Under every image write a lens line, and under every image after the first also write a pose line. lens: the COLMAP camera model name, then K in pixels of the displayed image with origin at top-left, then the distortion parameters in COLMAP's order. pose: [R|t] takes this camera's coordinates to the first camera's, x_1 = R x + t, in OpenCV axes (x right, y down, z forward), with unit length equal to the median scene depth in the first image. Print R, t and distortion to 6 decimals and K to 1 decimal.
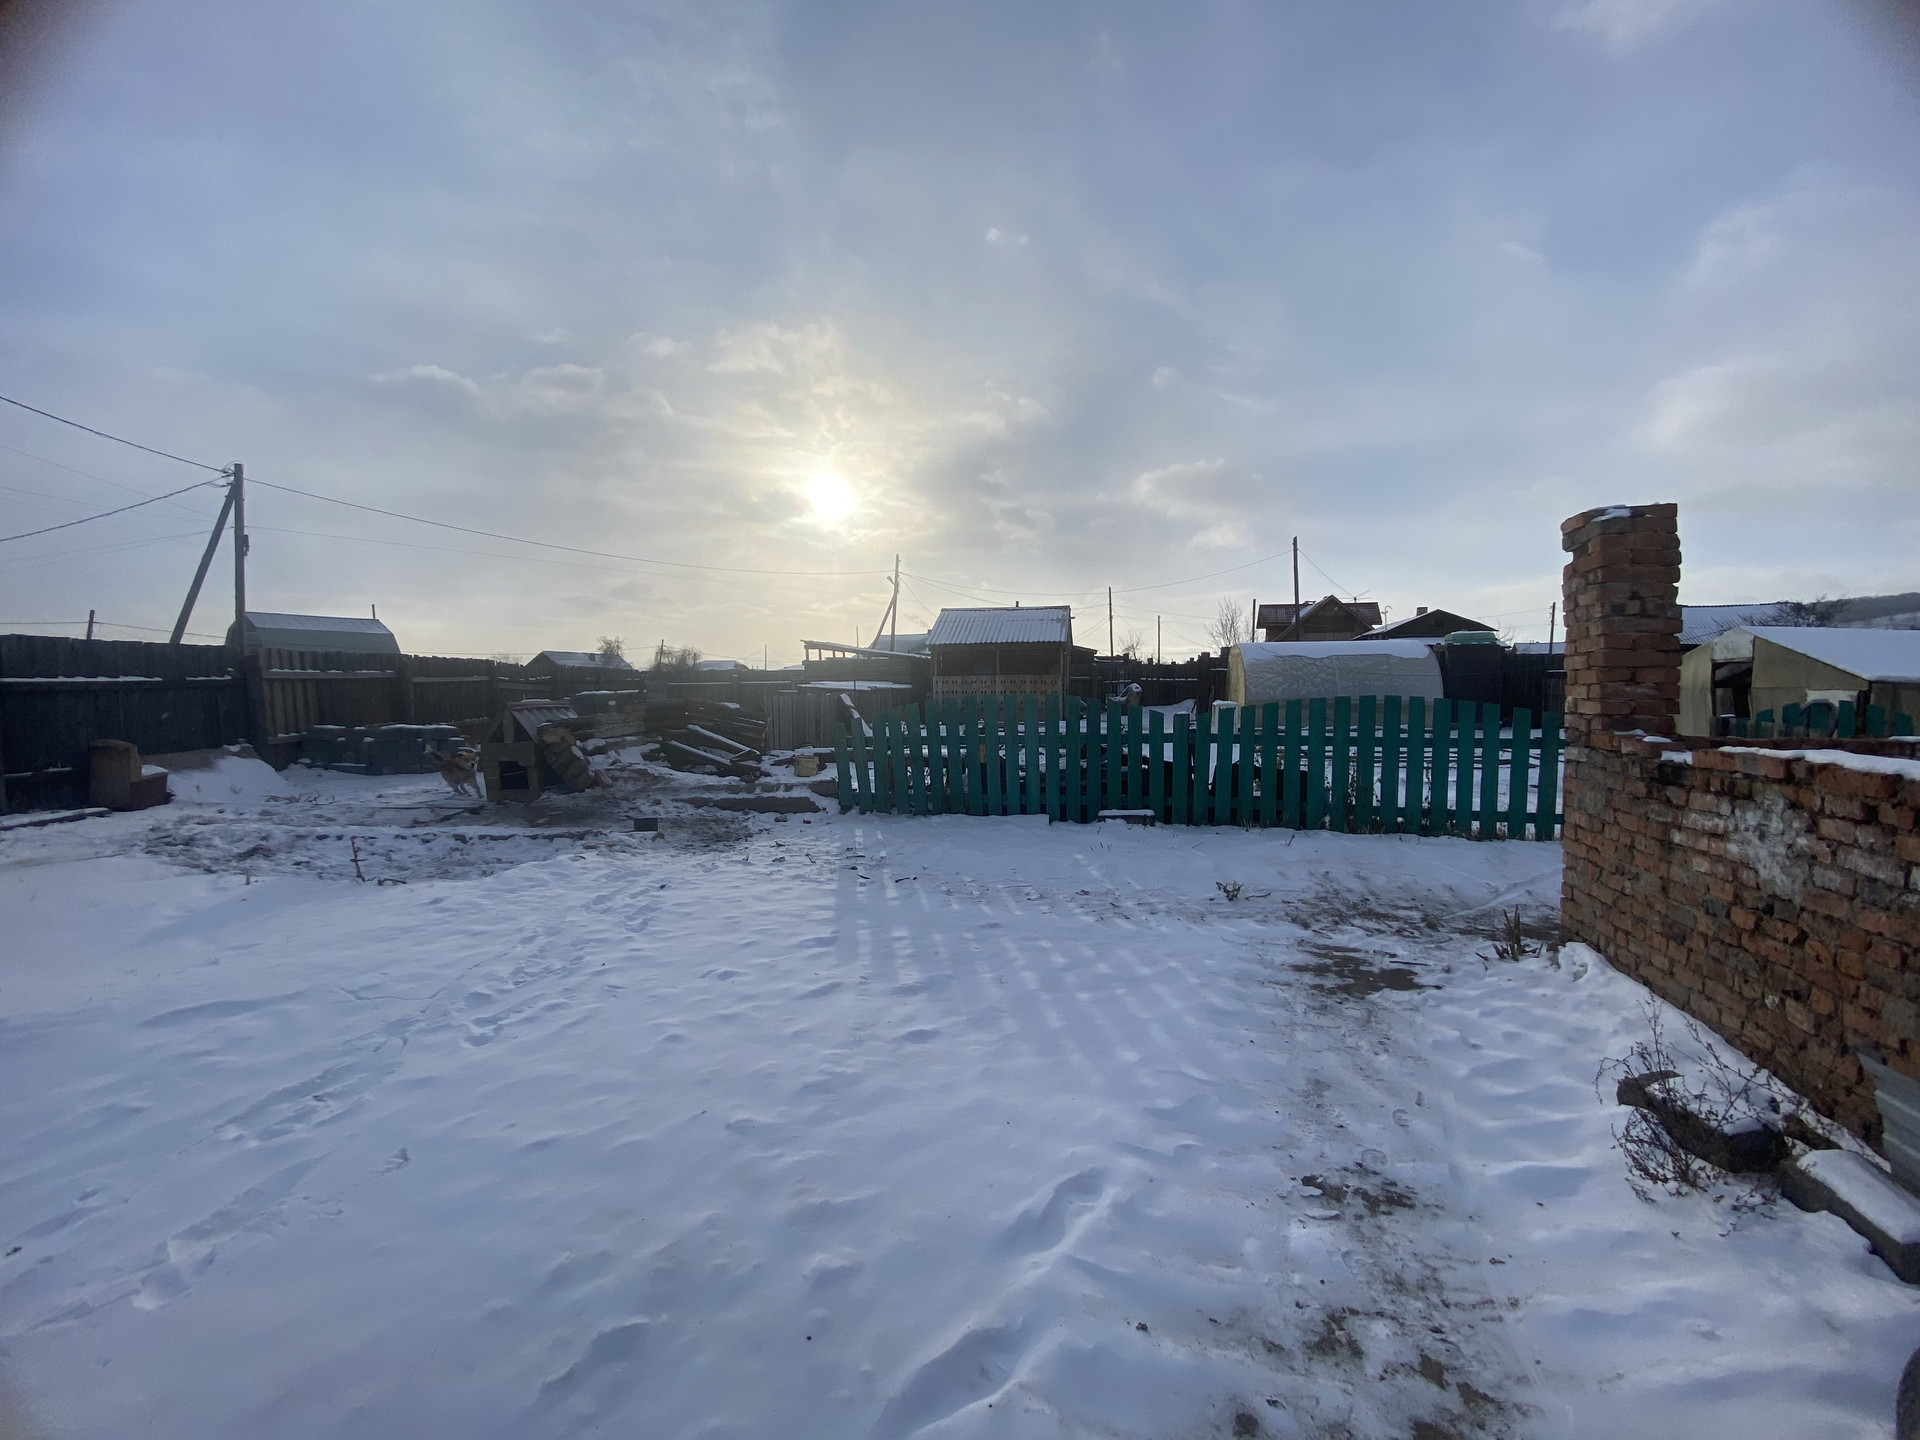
lens RADIAL K [[782.1, 0, 960.2], [0, 782.1, 718.3], [0, 0, 1]] dist [0.054182, -0.038900]
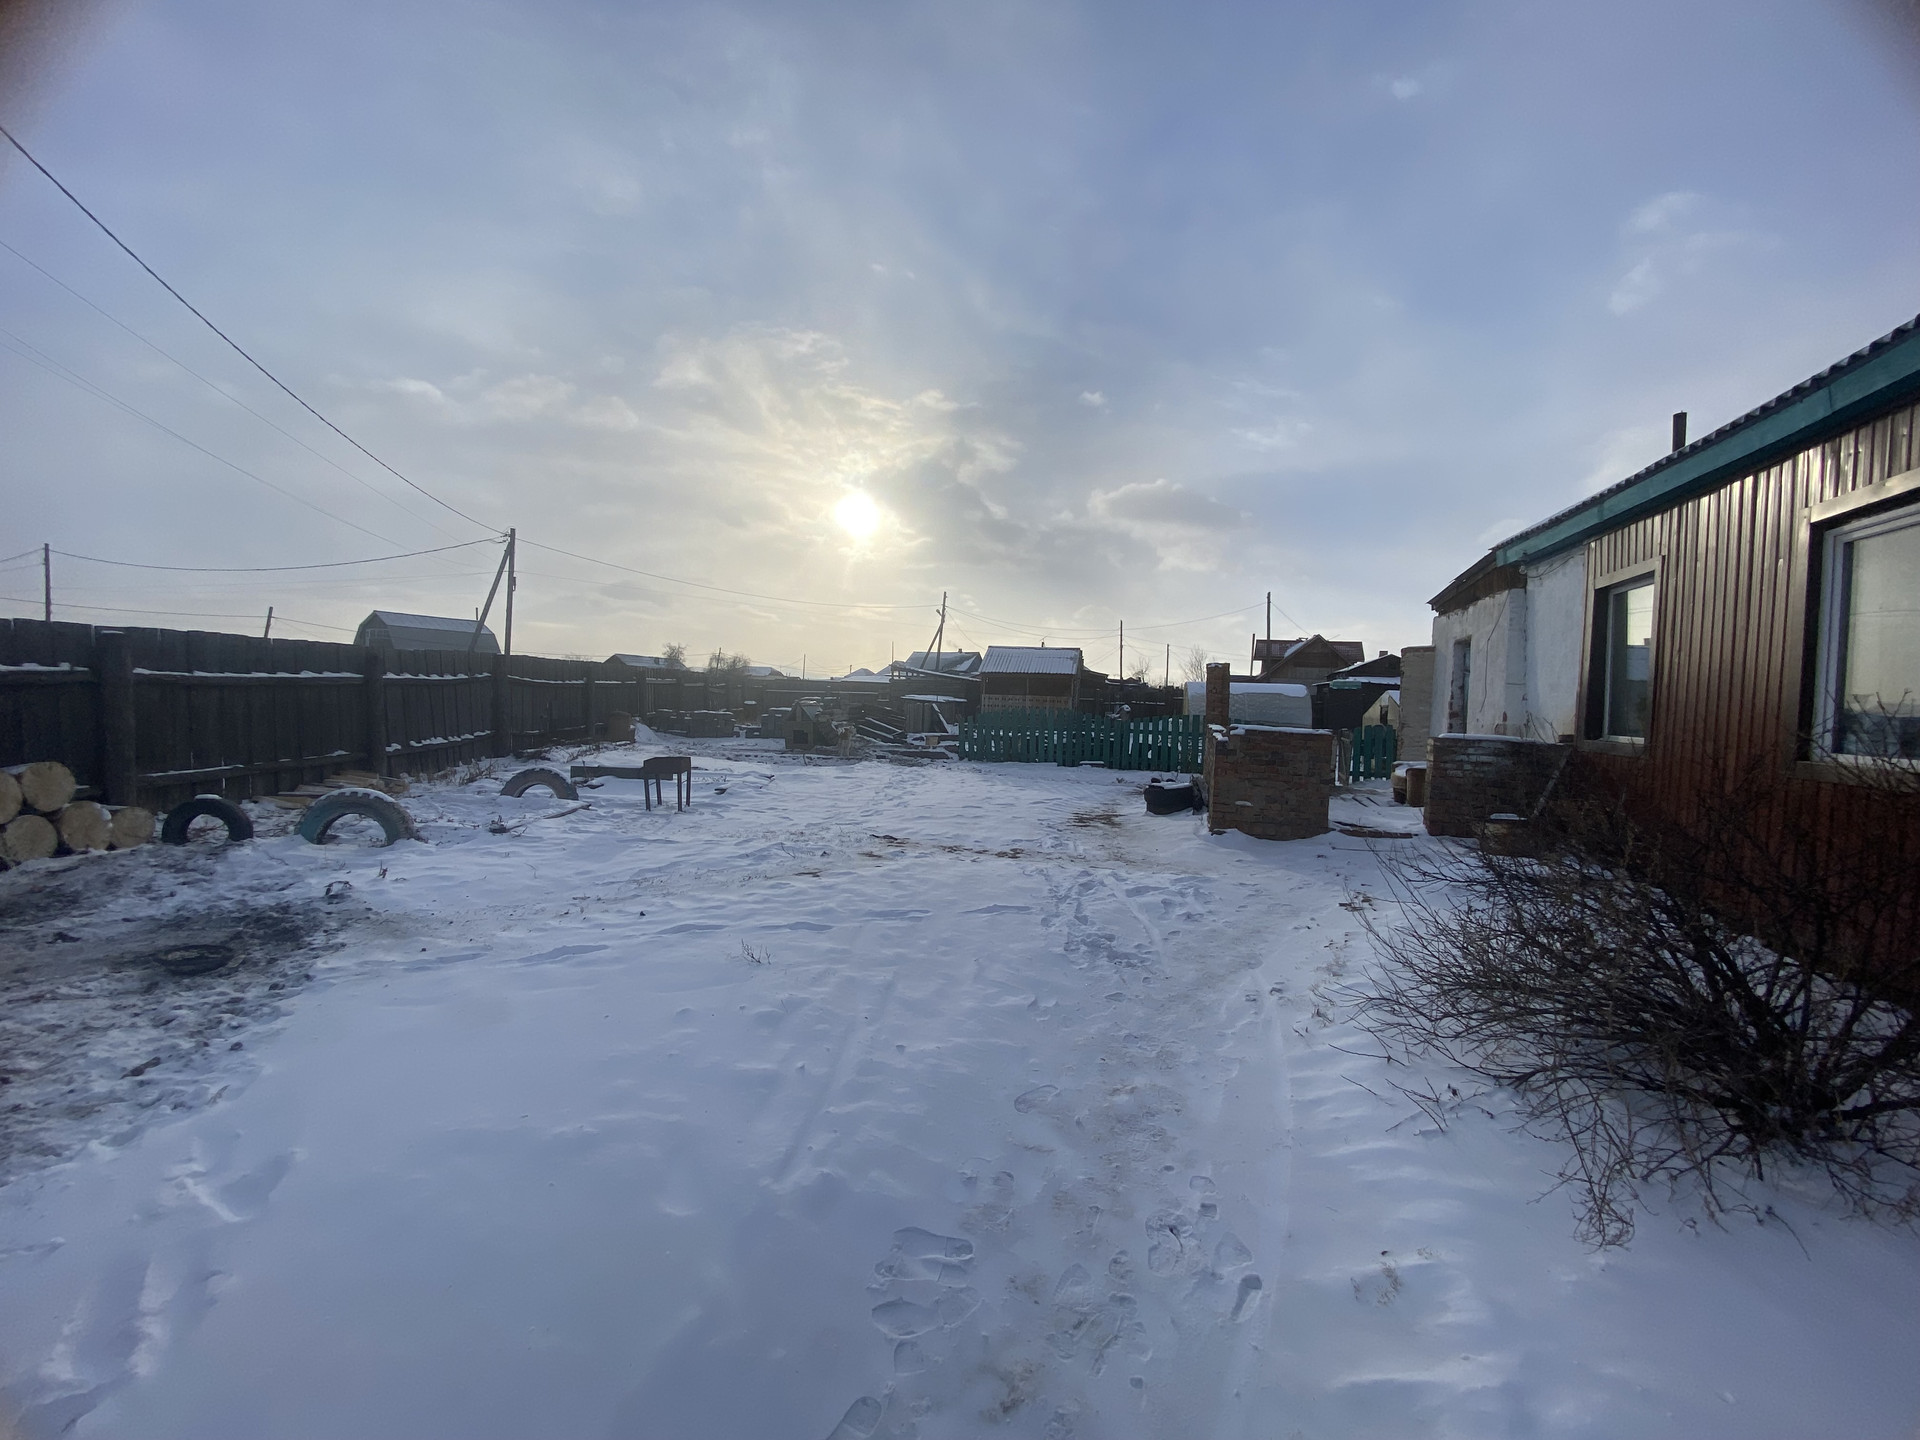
lens RADIAL K [[770.9, 0, 960.0], [0, 770.9, 720.0], [0, 0, 1]] dist [0.013254, -0.018736]
pose [[0.998793, 0.043007, -0.023707, -0.032633], [-0.043342, 0.998965, -0.013786, 0.012395], [0.023089, 0.014797, 0.999624, -0.336615]]
